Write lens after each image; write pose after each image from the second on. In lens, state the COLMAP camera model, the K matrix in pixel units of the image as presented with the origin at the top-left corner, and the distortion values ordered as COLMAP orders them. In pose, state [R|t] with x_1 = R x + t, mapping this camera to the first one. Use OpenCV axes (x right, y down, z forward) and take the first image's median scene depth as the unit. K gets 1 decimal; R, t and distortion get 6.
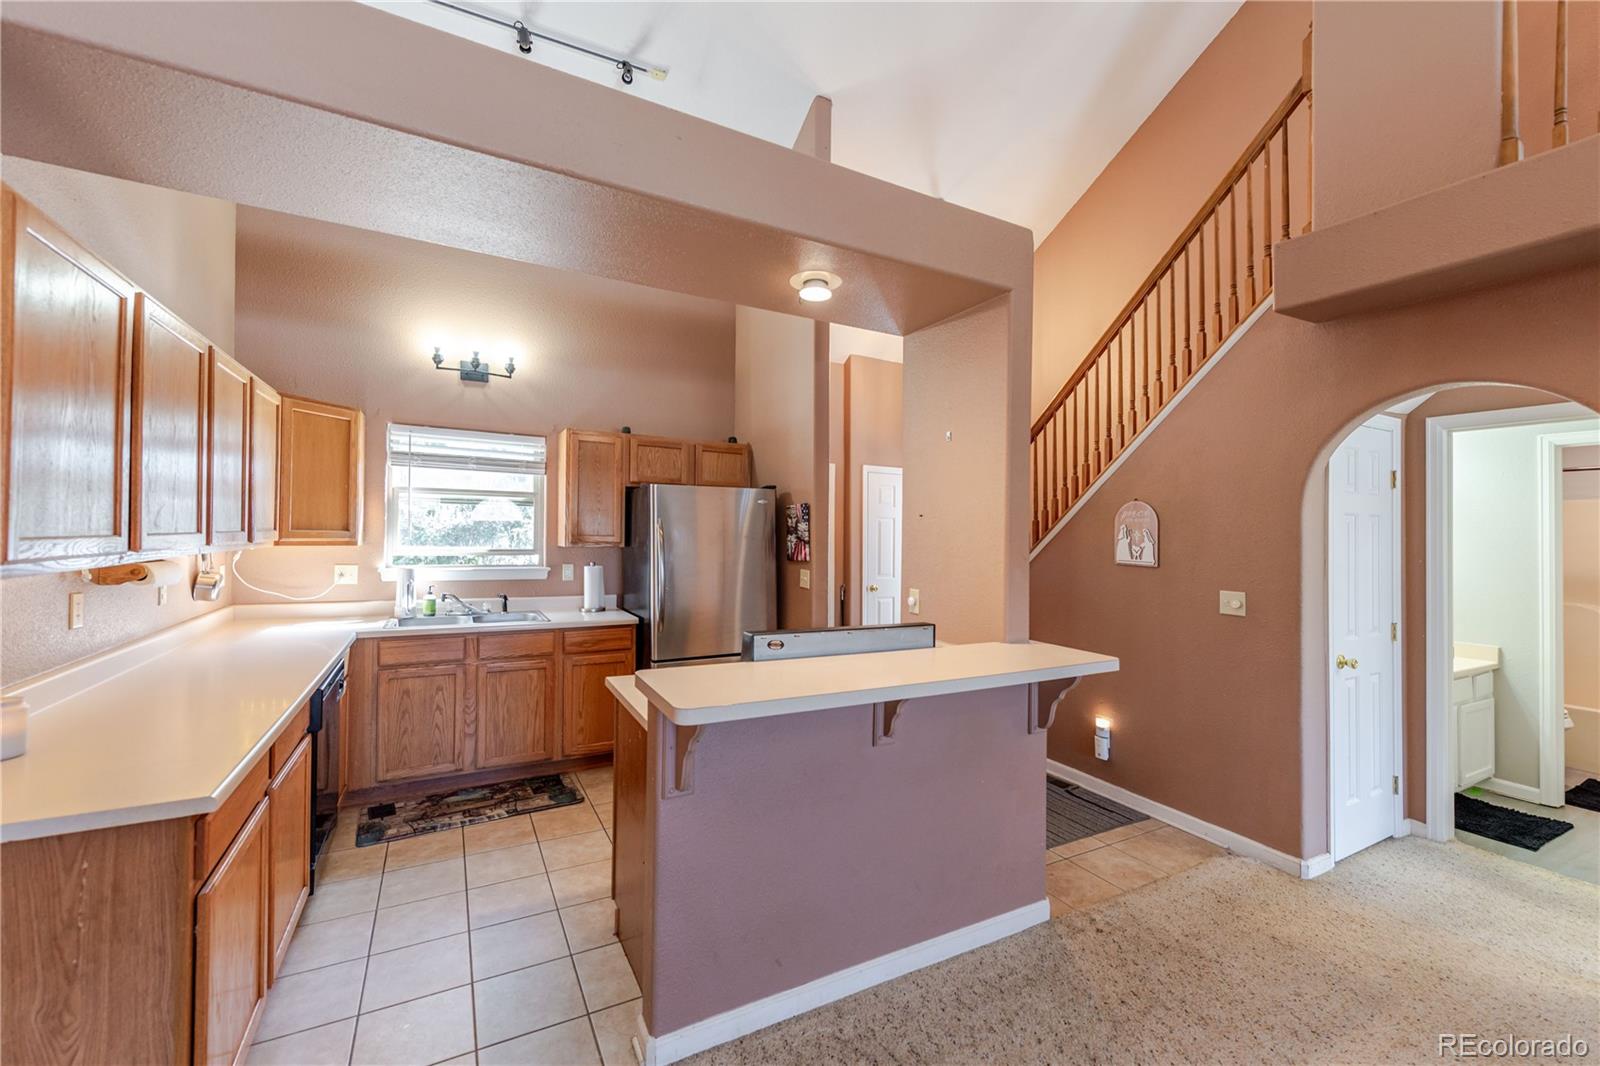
lens RADIAL K [[655.5, 0, 793.8], [0, 655.5, 528.3], [0, 0, 1]] dist [0.009470, 0.000080]
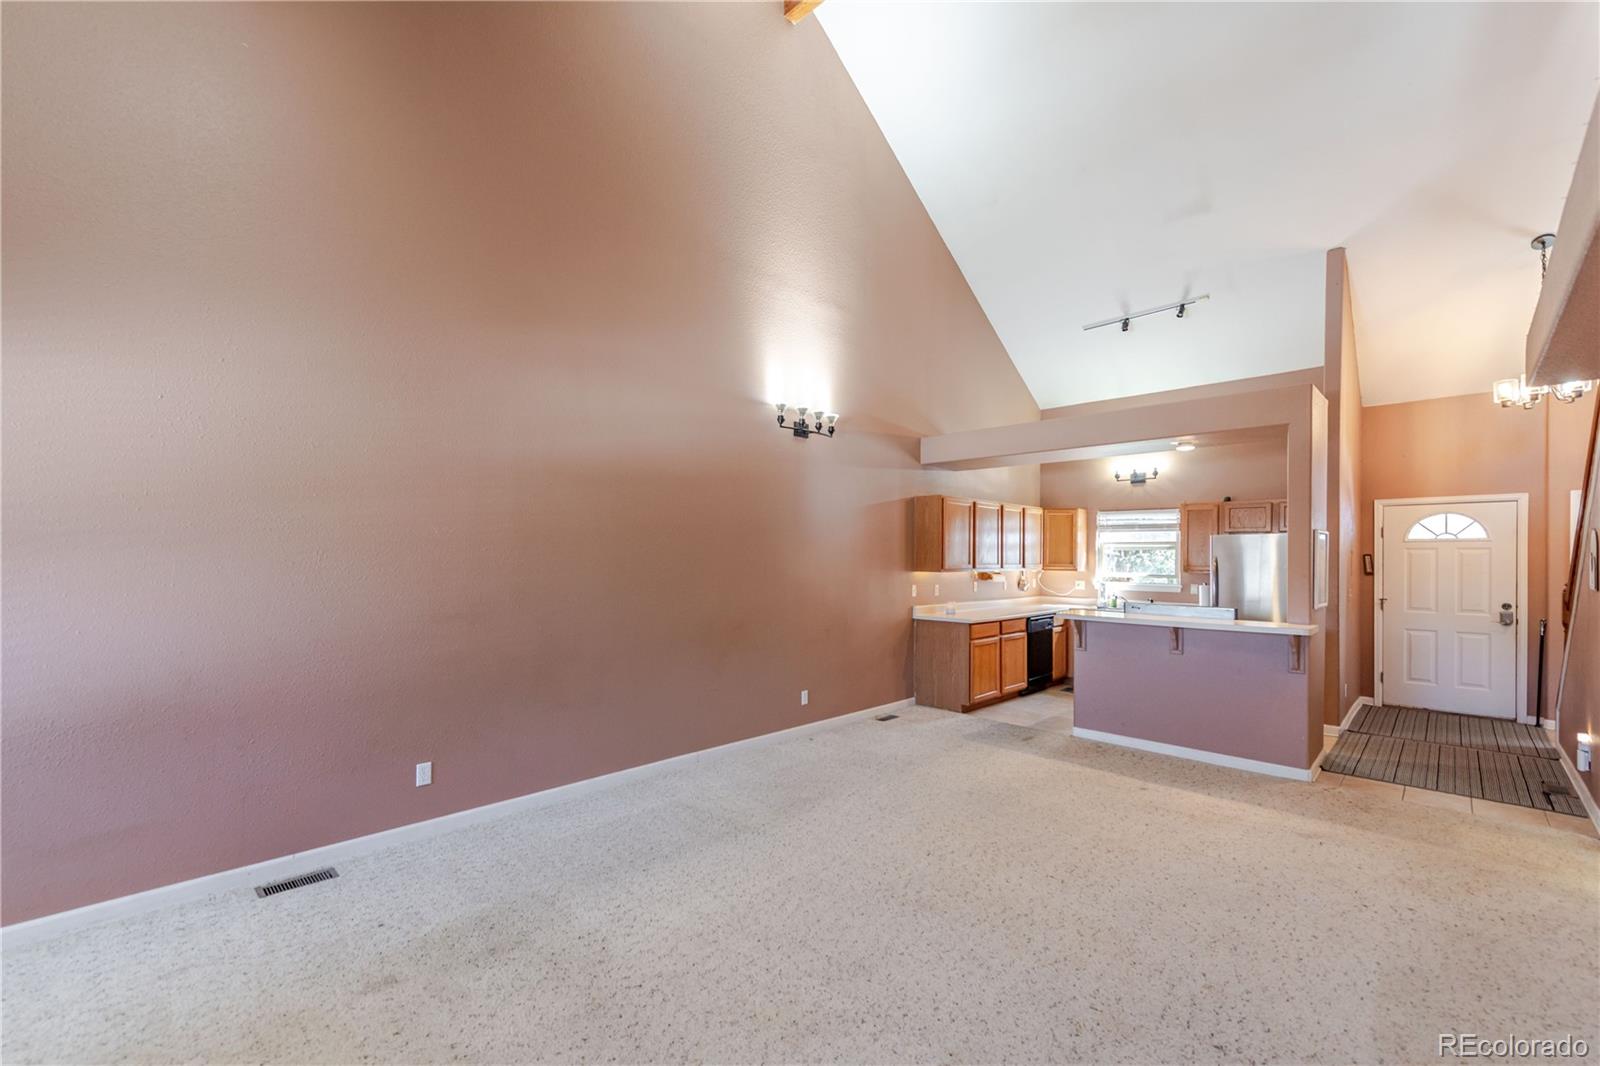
lens RADIAL K [[655.5, 0, 792.4], [0, 655.5, 541.0], [0, 0, 1]] dist [0.009470, 0.000080]
pose [[0.307922, -0.041593, -0.950502, 1.020675], [0.002840, 0.999080, -0.042798, 0.015430], [0.951407, 0.010479, 0.307756, -0.523100]]
